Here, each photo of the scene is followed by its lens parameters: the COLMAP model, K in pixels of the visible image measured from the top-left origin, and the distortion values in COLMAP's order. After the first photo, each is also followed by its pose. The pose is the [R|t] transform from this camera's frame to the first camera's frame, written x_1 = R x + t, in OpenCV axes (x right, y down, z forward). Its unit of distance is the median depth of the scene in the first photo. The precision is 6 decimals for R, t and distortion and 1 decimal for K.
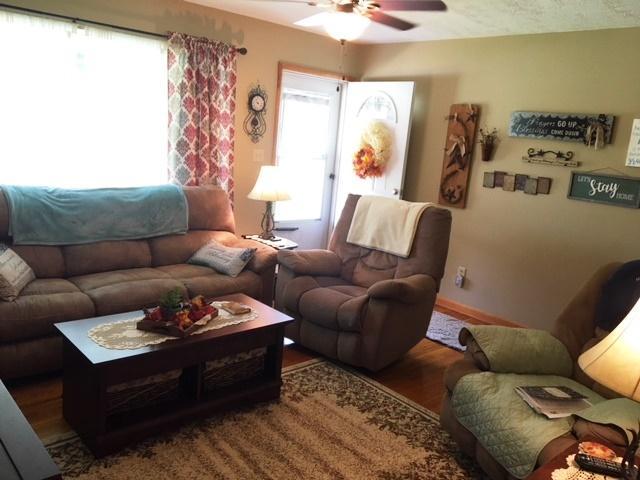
lens RADIAL K [[540.4, 0, 323.7], [0, 540.4, 237.2], [0, 0, 1]] dist [0.108798, -0.150341]
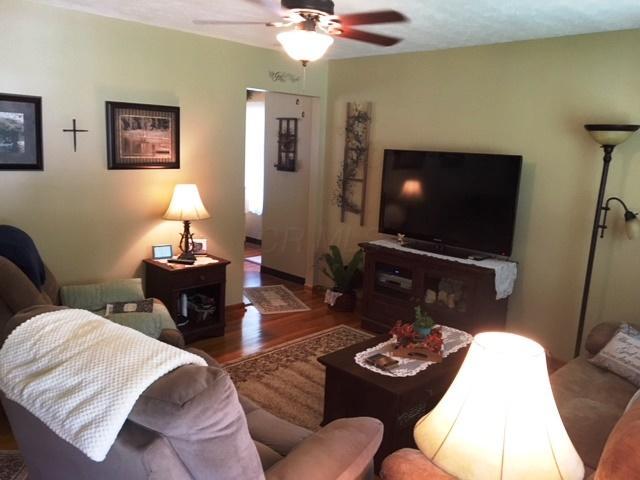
lens RADIAL K [[540.4, 0, 323.7], [0, 540.4, 237.2], [0, 0, 1]] dist [0.108798, -0.150341]
pose [[-0.989211, -0.122029, -0.081060, 0.035819], [-0.143336, 0.920548, 0.363380, -0.374066], [0.030277, 0.371079, -0.928108, 1.719836]]
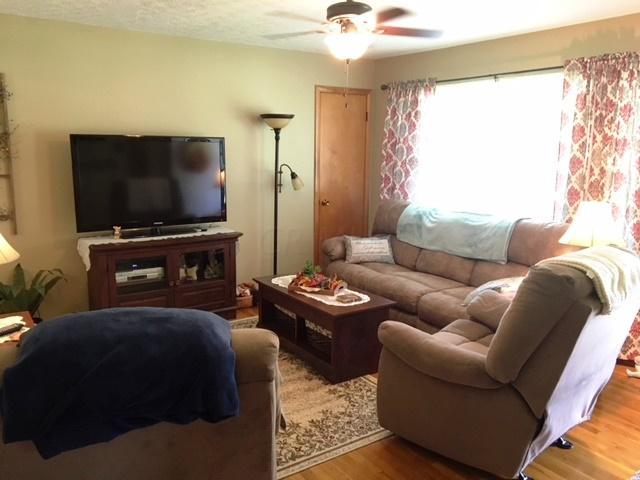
lens RADIAL K [[540.4, 0, 323.7], [0, 540.4, 237.2], [0, 0, 1]] dist [0.108798, -0.150341]
pose [[-0.134764, 0.079058, -0.987719, 0.986384], [-0.220637, 0.969392, 0.107695, -0.113991], [0.966001, 0.232441, -0.113196, 1.018002]]
